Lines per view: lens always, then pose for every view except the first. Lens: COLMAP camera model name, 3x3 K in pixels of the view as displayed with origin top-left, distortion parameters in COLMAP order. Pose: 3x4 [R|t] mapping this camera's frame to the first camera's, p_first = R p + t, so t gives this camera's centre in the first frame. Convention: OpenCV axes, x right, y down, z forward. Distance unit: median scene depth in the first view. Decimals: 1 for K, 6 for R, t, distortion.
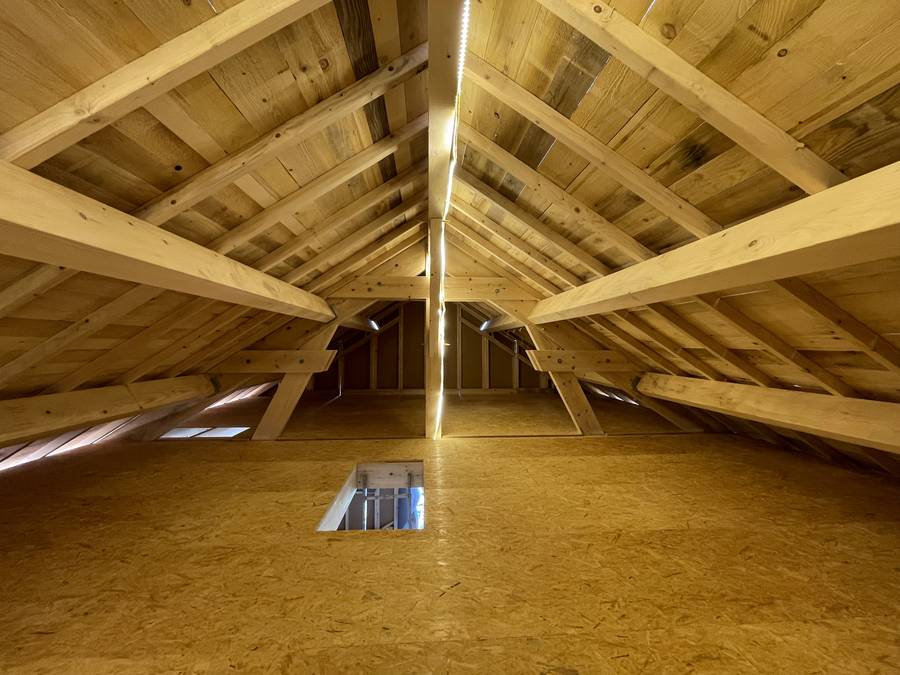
lens RADIAL K [[362.6, 0, 448.9], [0, 362.6, 338.0], [0, 0, 1]] dist [-0.000300, -0.000010]
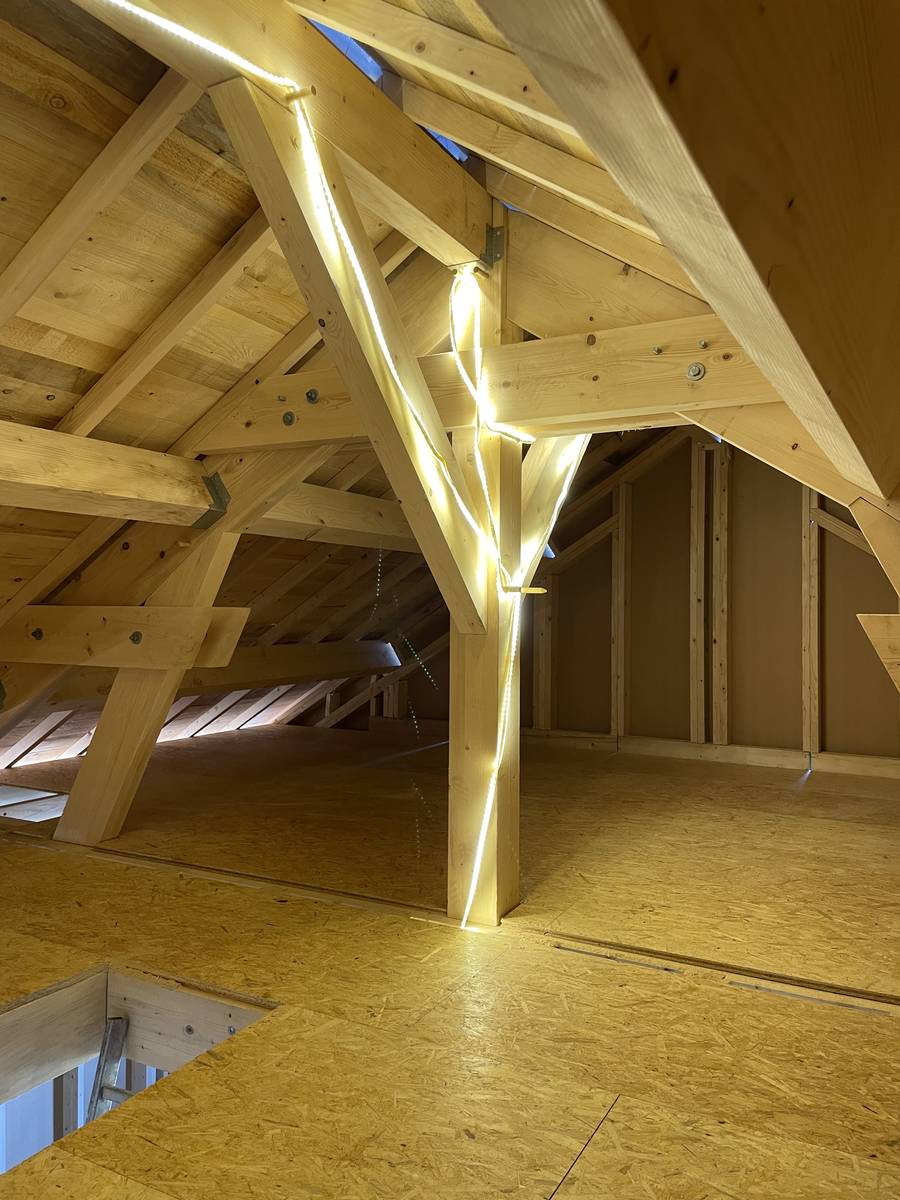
lens RADIAL K [[909.2, 0, 450.1], [0, 909.2, 602.6], [0, 0, 1]] dist [0.064862, -0.046326]
pose [[0.847731, 0.004065, -0.530410, 0.323507], [0.000265, 0.999967, 0.008087, 0.022441], [0.530426, -0.006996, 0.847703, 0.384113]]
